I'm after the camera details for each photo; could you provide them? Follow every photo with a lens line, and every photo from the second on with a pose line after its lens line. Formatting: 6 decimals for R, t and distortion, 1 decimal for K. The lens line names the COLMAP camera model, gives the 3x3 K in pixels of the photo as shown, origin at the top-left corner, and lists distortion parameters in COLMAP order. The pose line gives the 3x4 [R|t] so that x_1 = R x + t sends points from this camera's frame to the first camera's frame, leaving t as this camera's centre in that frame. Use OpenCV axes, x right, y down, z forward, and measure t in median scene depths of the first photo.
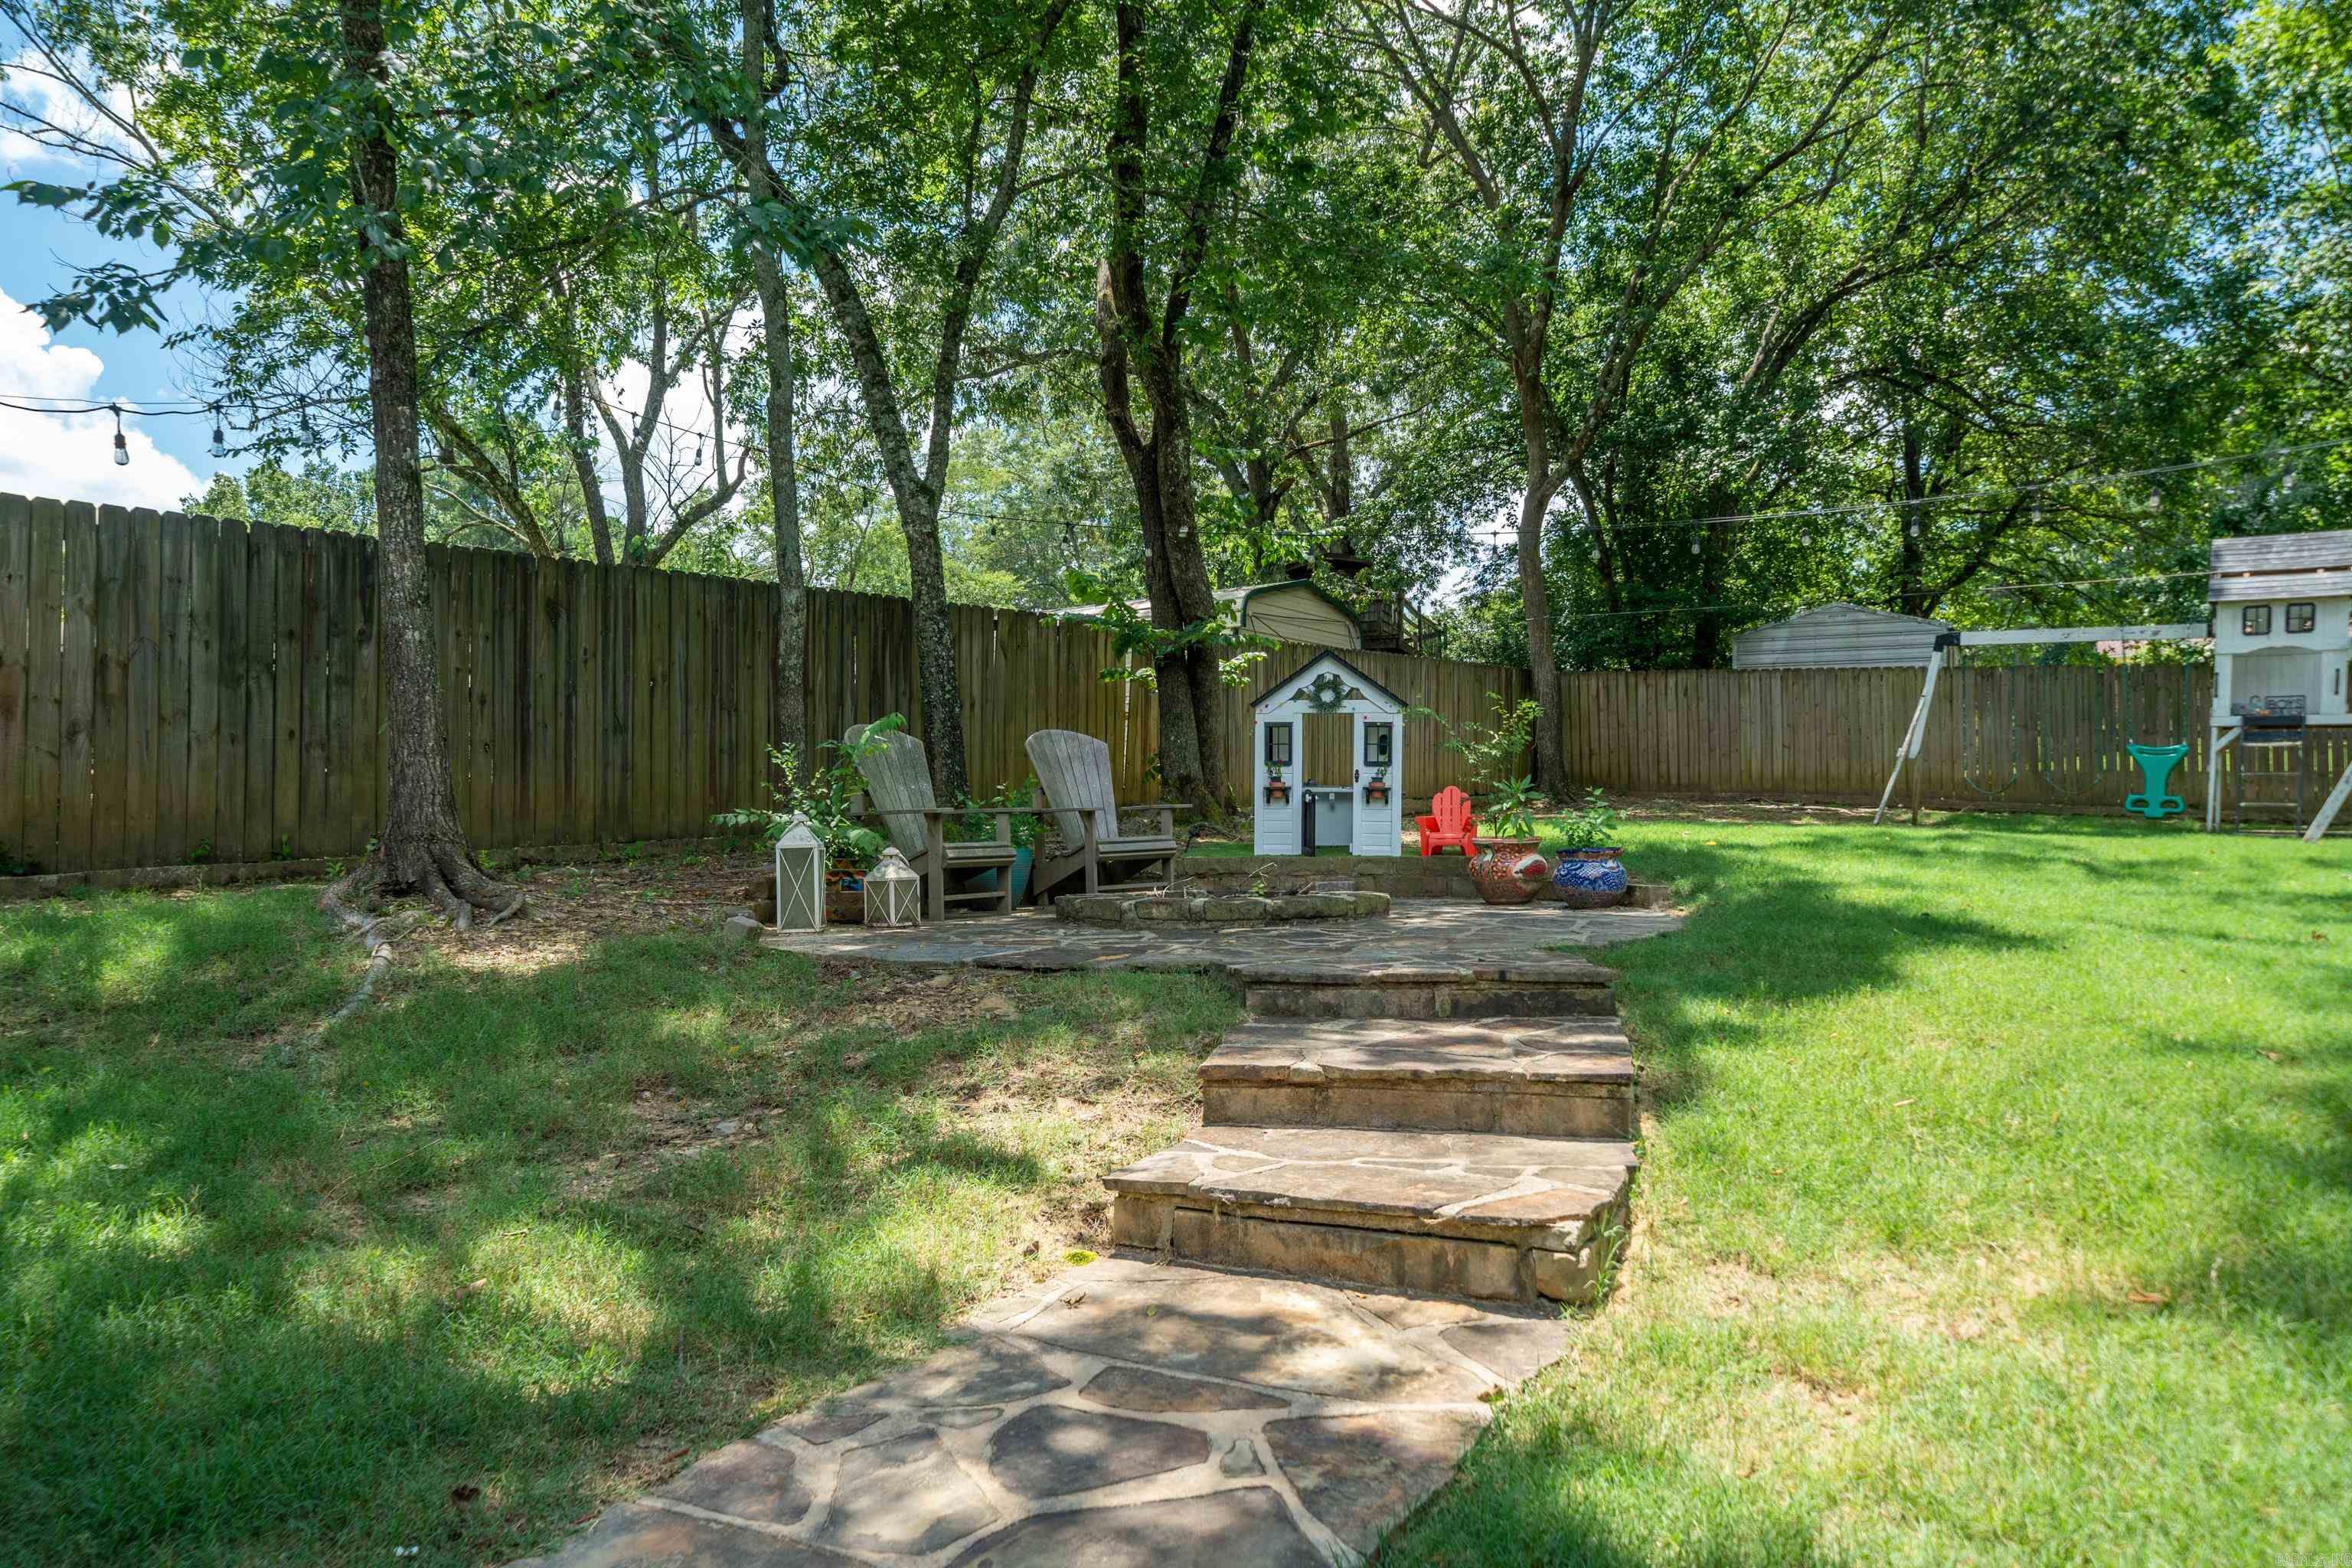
lens RADIAL K [[1613.7, 0, 1176.0], [0, 1613.7, 784.0], [0, 0, 1]] dist [0.002946, 0.002446]
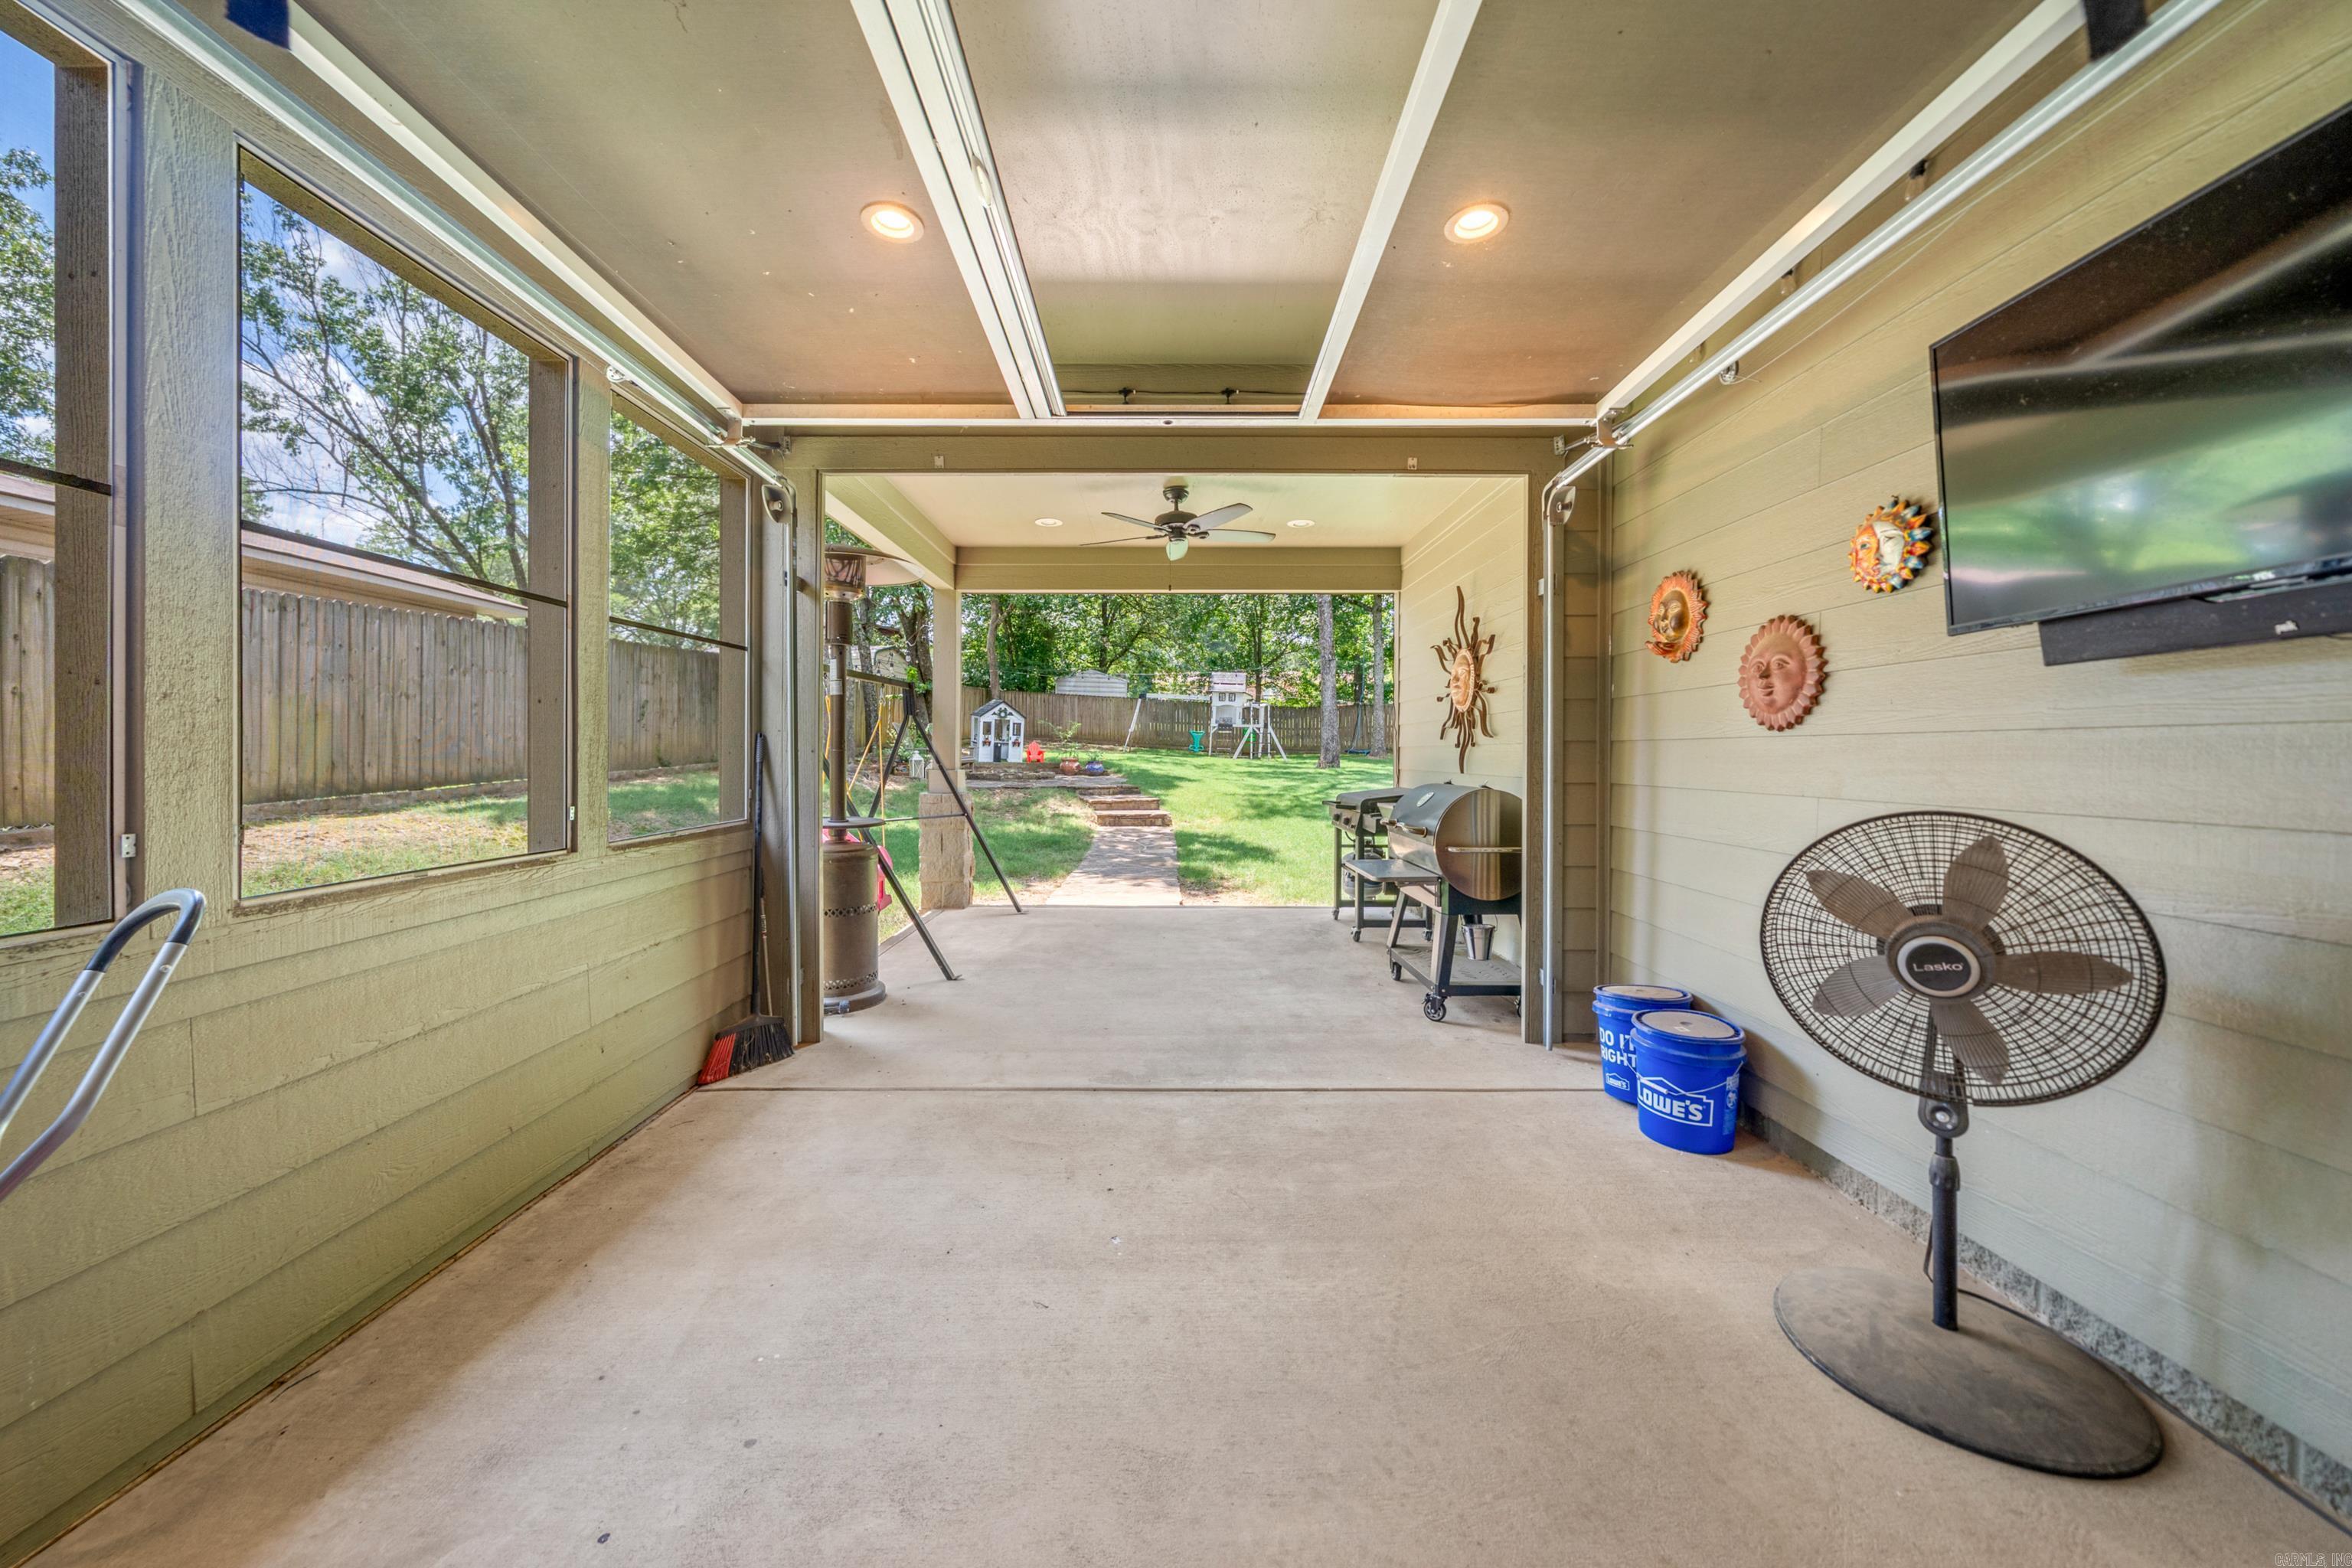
lens RADIAL K [[810.1, 0, 1166.1], [0, 810.1, 747.6], [0, 0, 1]] dist [-0.005076, -0.000164]
pose [[0.853002, 0.014578, 0.521705, -0.376446], [-0.029908, 0.999333, 0.020976, -0.023331], [-0.521051, -0.033495, 0.852868, -0.475731]]
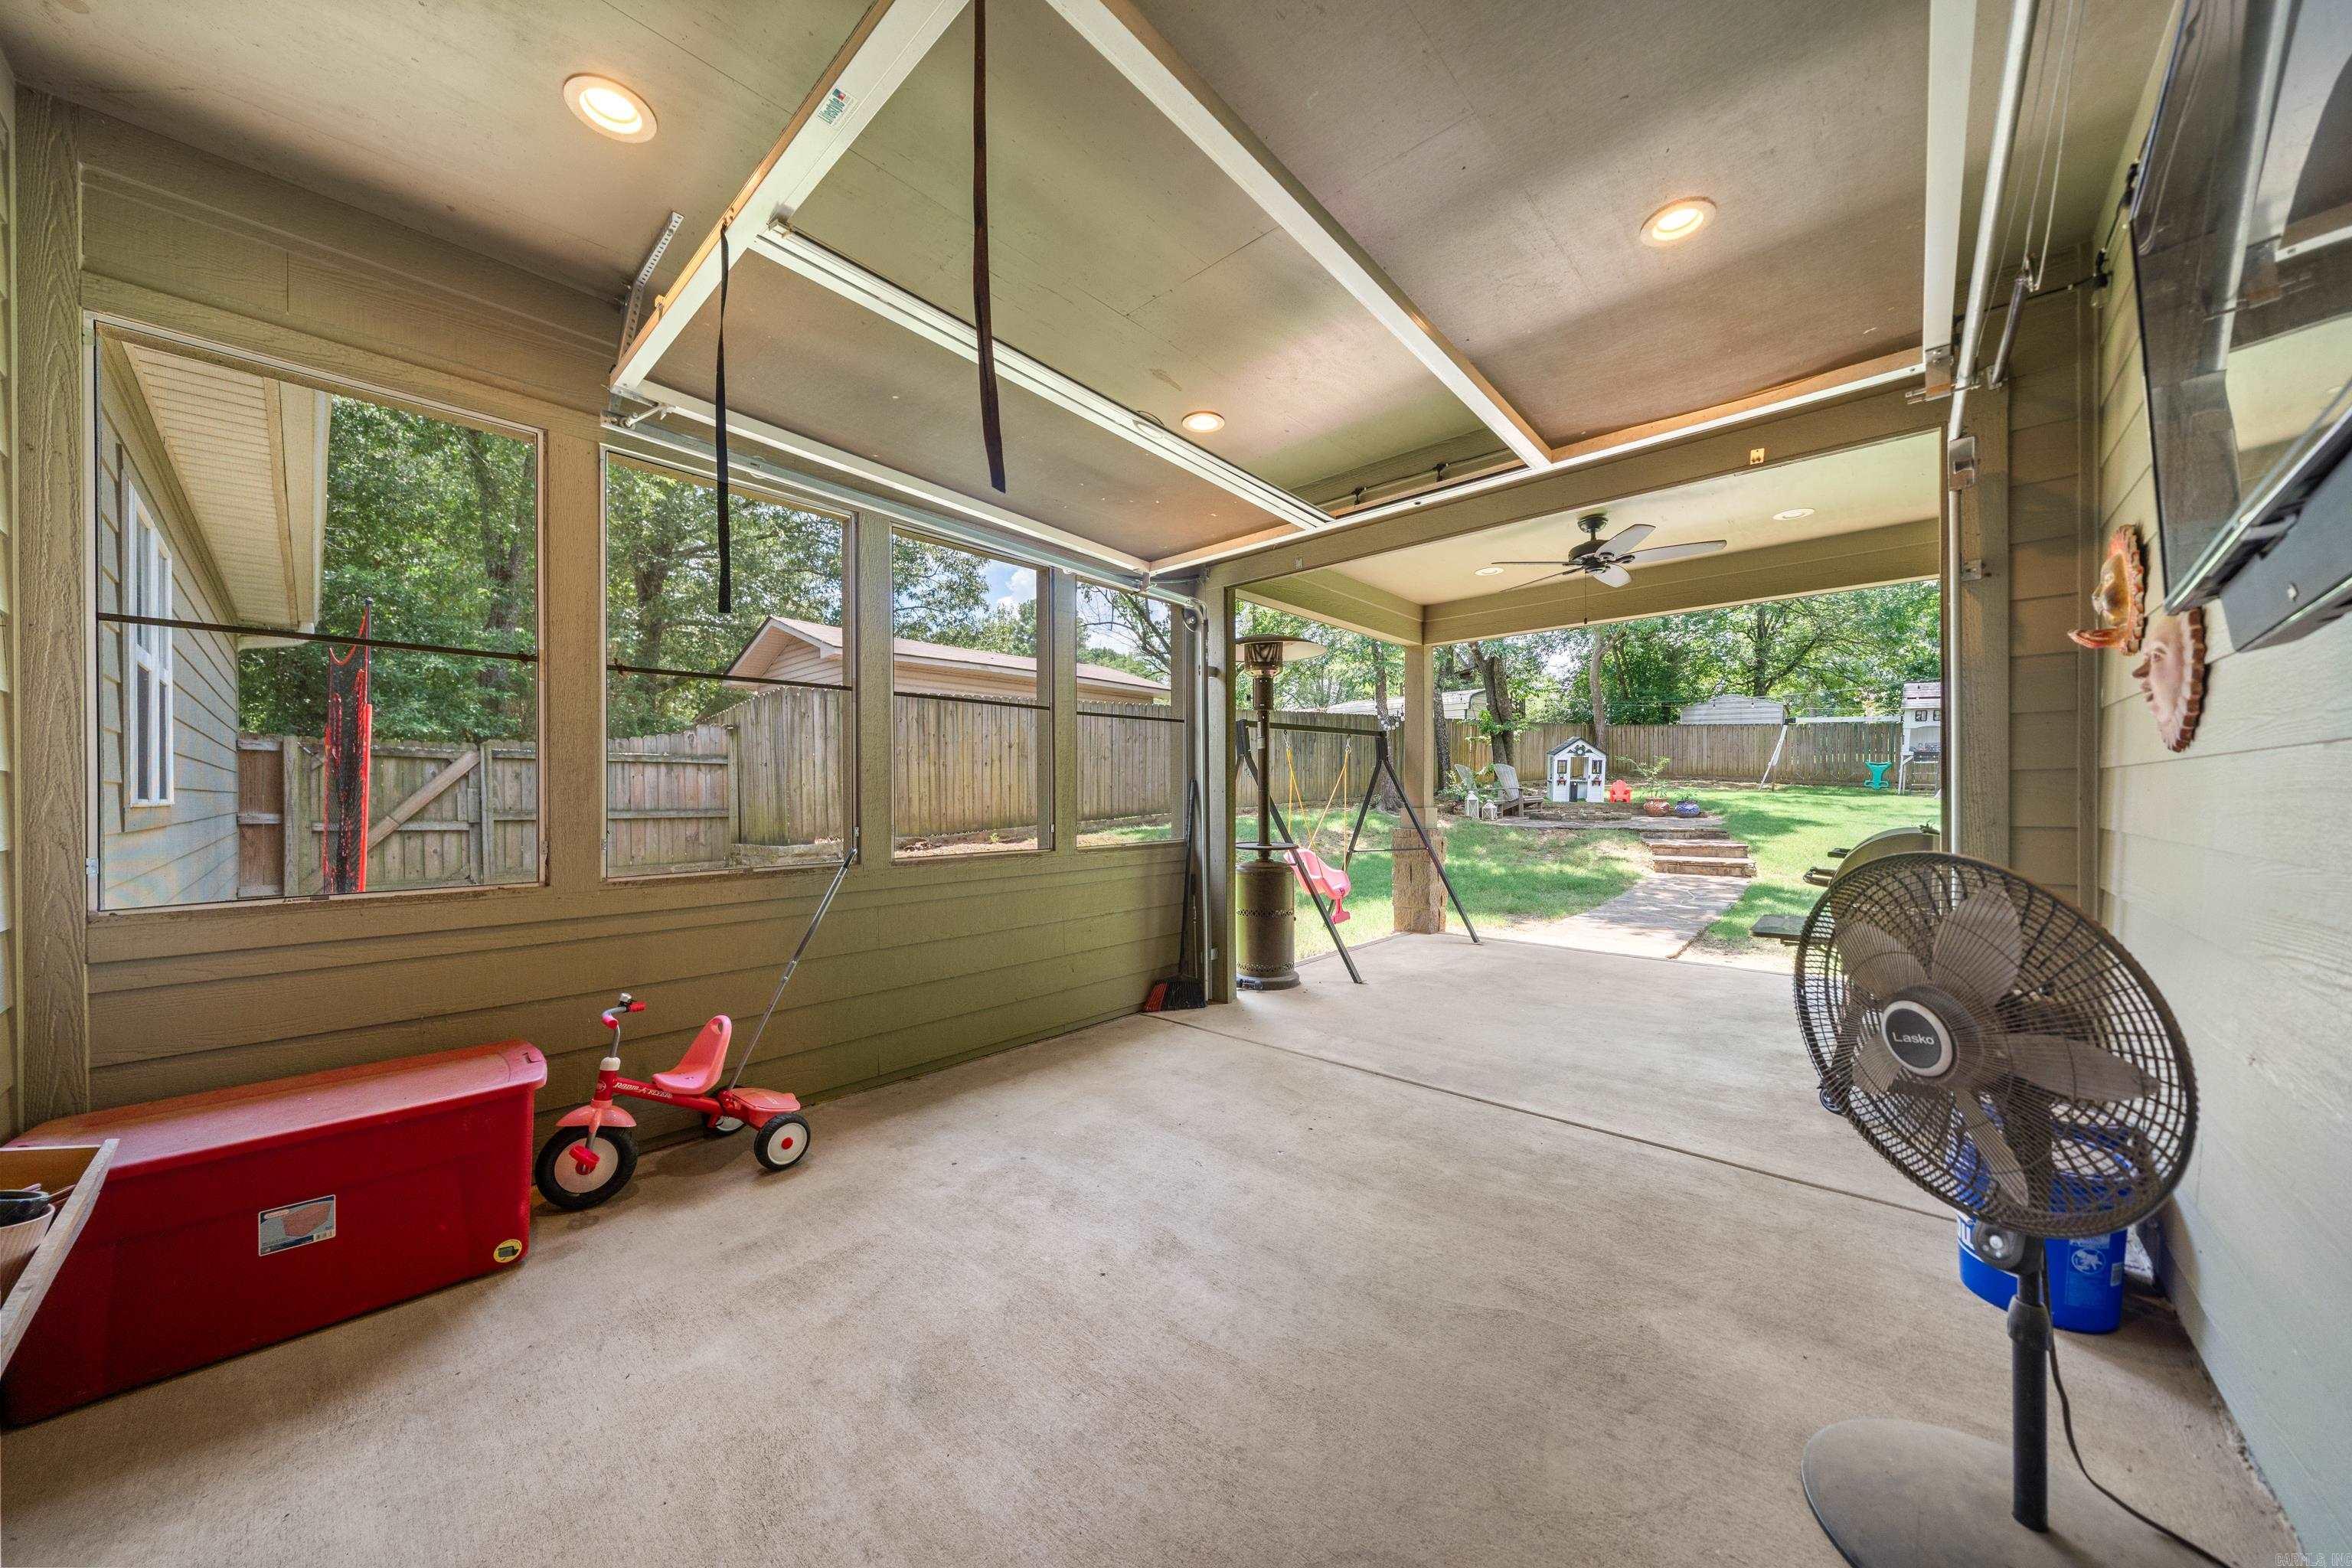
lens RADIAL K [[793.9, 0, 1176.0], [0, 793.9, 784.0], [0, 0, 1]] dist [-0.000802, 0.000033]
pose [[0.981740, 0.002292, -0.190216, -0.298991], [0.002703, 0.999658, 0.025996, -0.025665], [0.190211, -0.026035, 0.981398, -0.537913]]
